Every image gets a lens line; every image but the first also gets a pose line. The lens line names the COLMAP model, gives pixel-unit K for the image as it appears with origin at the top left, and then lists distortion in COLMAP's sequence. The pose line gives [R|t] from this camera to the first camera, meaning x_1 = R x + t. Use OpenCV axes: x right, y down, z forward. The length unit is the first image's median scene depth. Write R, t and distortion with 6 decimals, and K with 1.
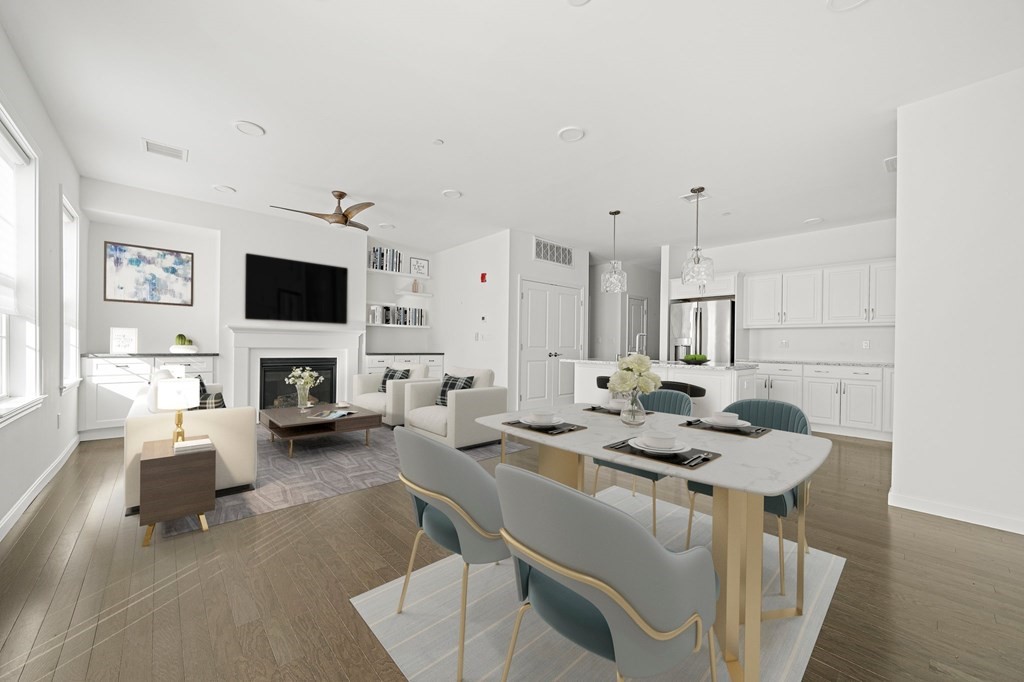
lens RADIAL K [[385.6, 0, 506.6], [0, 385.6, 345.3], [0, 0, 1]] dist [-0.003248, -0.000303]
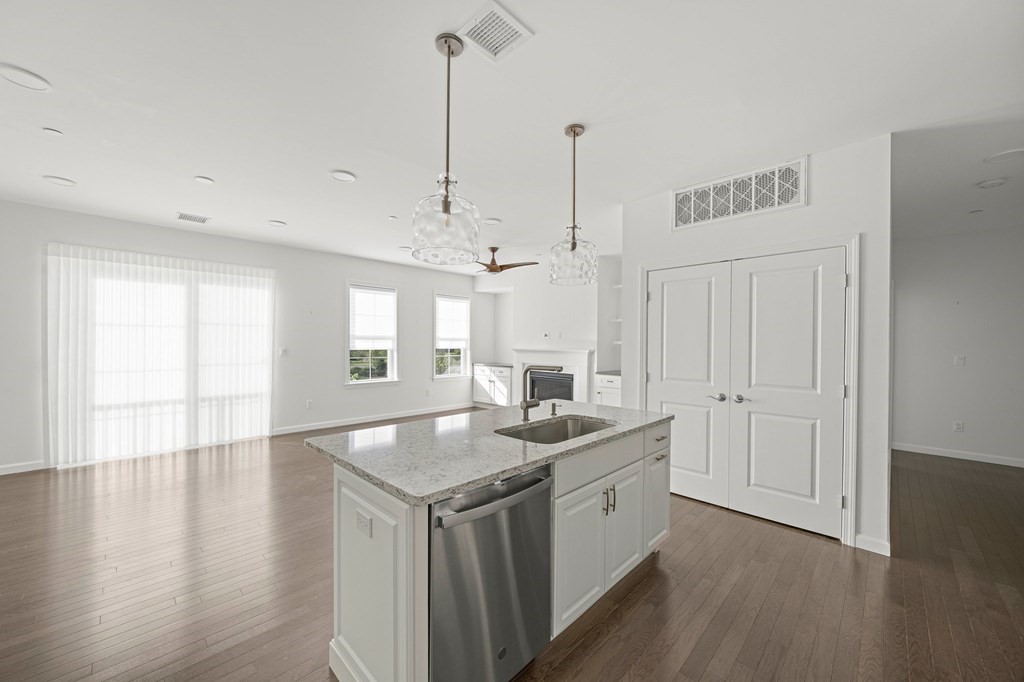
lens RADIAL K [[385.6, 0, 513.1], [0, 385.6, 345.1], [0, 0, 1]] dist [-0.003248, -0.000303]
pose [[0.068132, -0.005853, -0.997659, 0.743178], [-0.008404, 0.999944, -0.006440, -0.049161], [0.997641, 0.008823, 0.068079, 0.830588]]
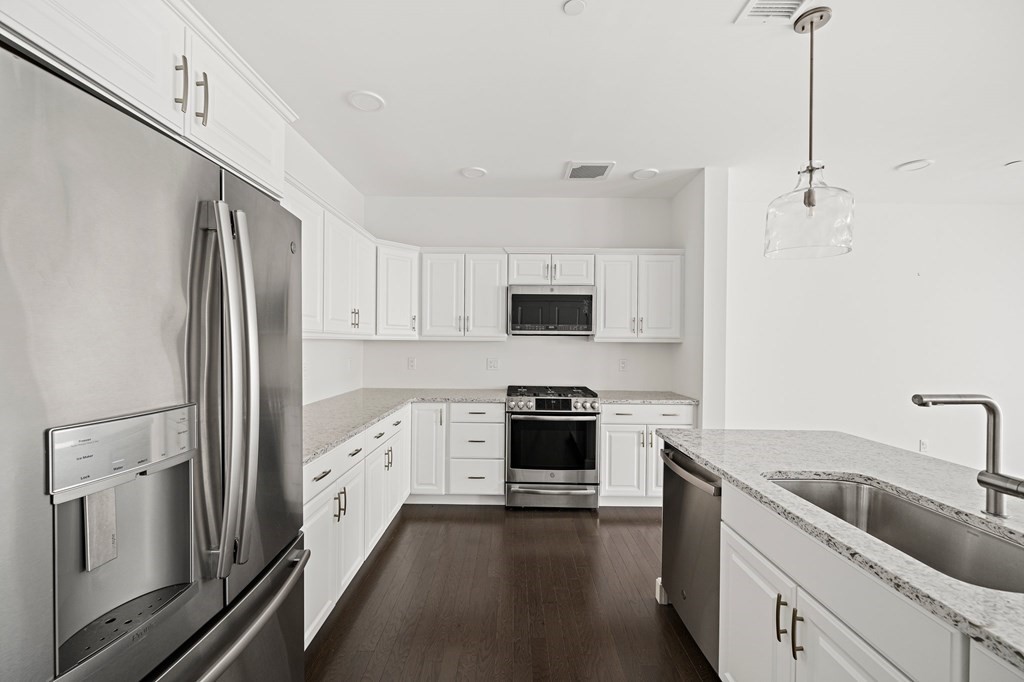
lens RADIAL K [[415.3, 0, 507.9], [0, 415.3, 346.0], [0, 0, 1]] dist [-0.005935, 0.001396]
pose [[-0.742076, -0.029241, 0.669678, 0.345903], [-0.018185, 0.999559, 0.023493, -0.055092], [-0.670069, 0.005256, -0.742280, 1.209339]]
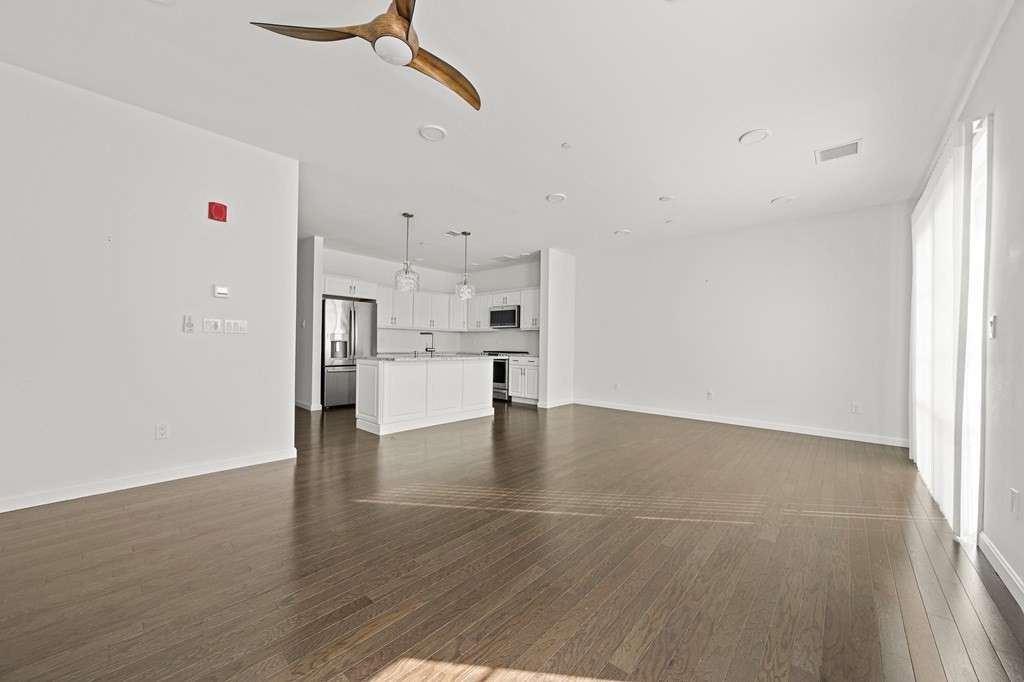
lens RADIAL K [[385.6, 0, 510.2], [0, 385.6, 341.6], [0, 0, 1]] dist [-0.003248, -0.000303]
pose [[-0.106433, -0.005423, 0.994305, -0.719867], [-0.012960, 0.999908, 0.004067, -0.011415], [-0.994235, -0.012454, -0.106493, 0.781912]]
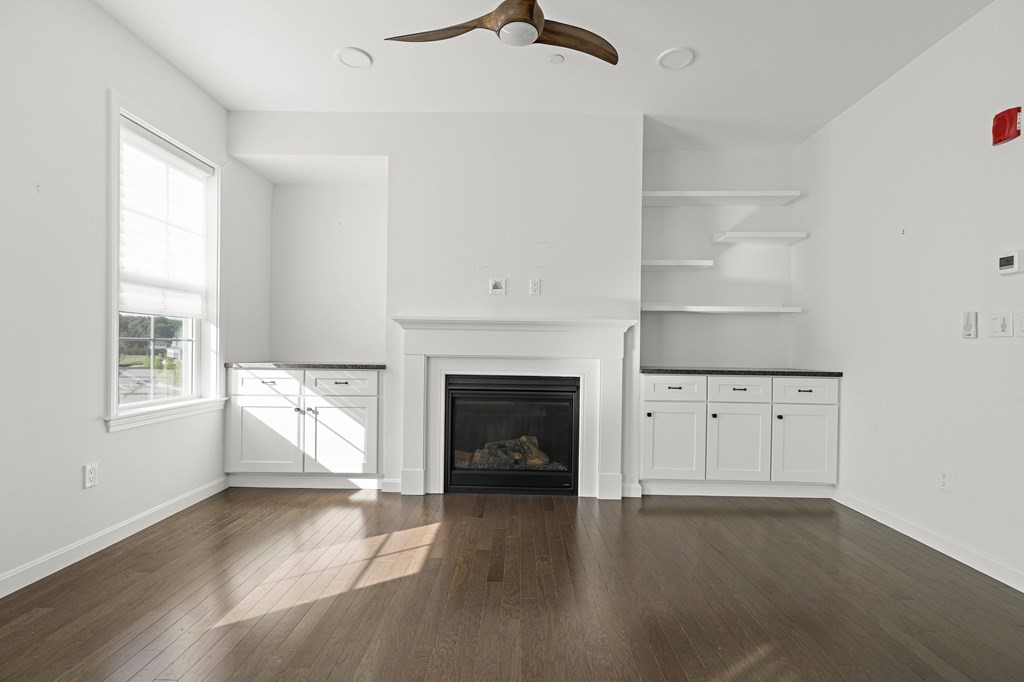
lens RADIAL K [[473.2, 0, 507.1], [0, 473.2, 345.9], [0, 0, 1]] dist [-0.002799, -0.000194]
pose [[0.728940, -0.006379, -0.684548, -0.109170], [-0.003397, 0.999911, -0.012934, 0.000522], [0.684569, 0.011754, 0.728853, 0.557669]]
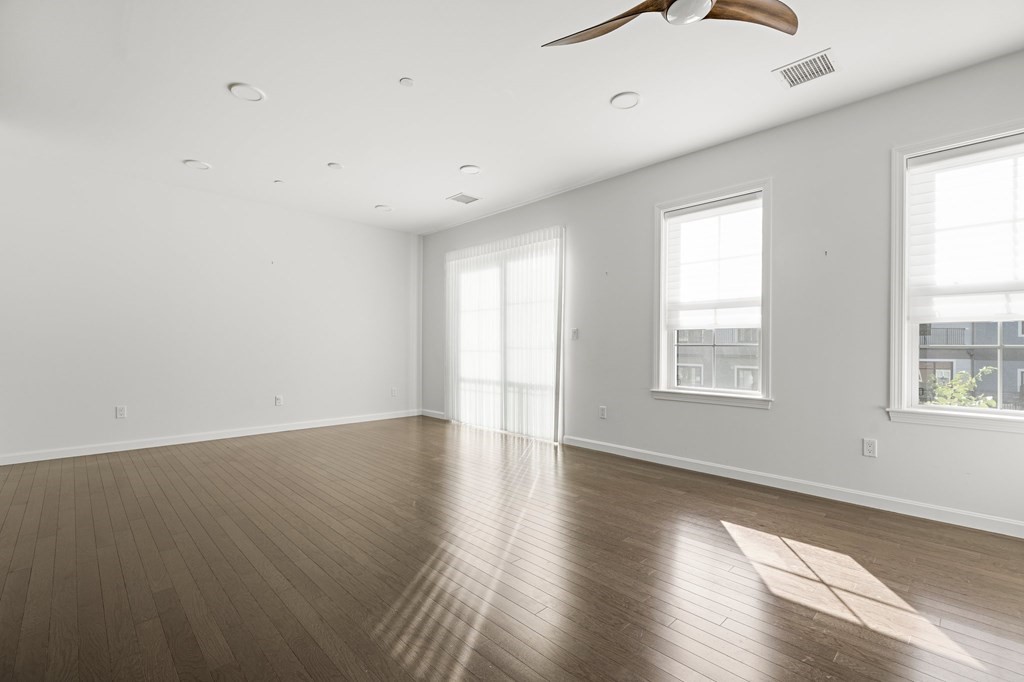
lens RADIAL K [[429.3, 0, 523.1], [0, 429.3, 347.8], [0, 0, 1]] dist [-0.000279, -0.001529]
pose [[-0.996920, -0.018242, -0.076270, -0.219219], [-0.018596, 0.999819, 0.003935, -0.003155], [0.076185, 0.005341, -0.997079, 1.137711]]
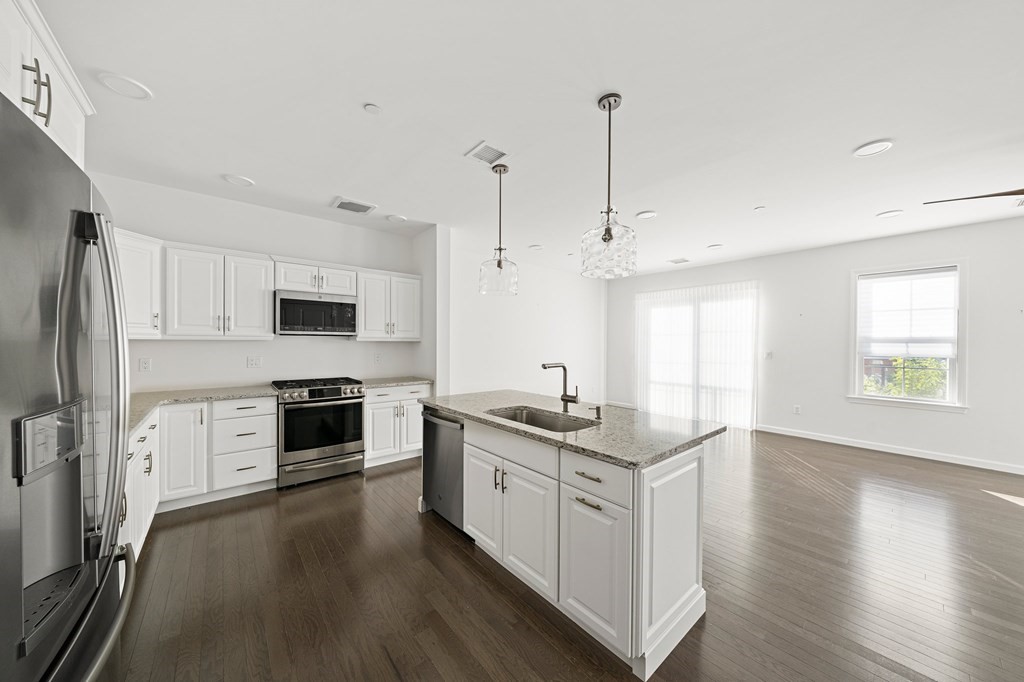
lens RADIAL K [[349.4, 0, 510.2], [0, 349.4, 344.8], [0, 0, 1]] dist [-0.002784, -0.000176]
pose [[-0.999468, -0.022011, 0.024050, 0.361620], [-0.021763, 0.999708, 0.010529, -0.055091], [-0.024275, 0.010000, -0.999655, 1.328383]]
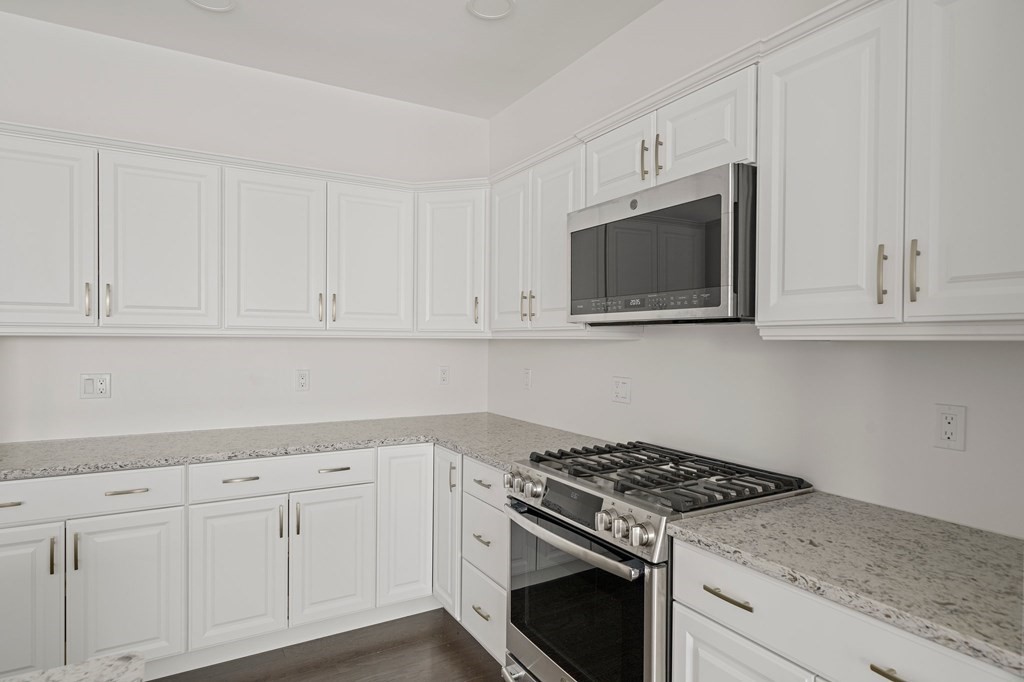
lens RADIAL K [[578.3, 0, 510.3], [0, 578.3, 341.7], [0, 0, 1]] dist [0.004828, 0.000175]
pose [[0.196387, -0.018874, 0.980345, 0.377104], [0.001362, 0.999819, 0.018976, -0.053257], [-0.980526, -0.002391, 0.196377, 0.660175]]
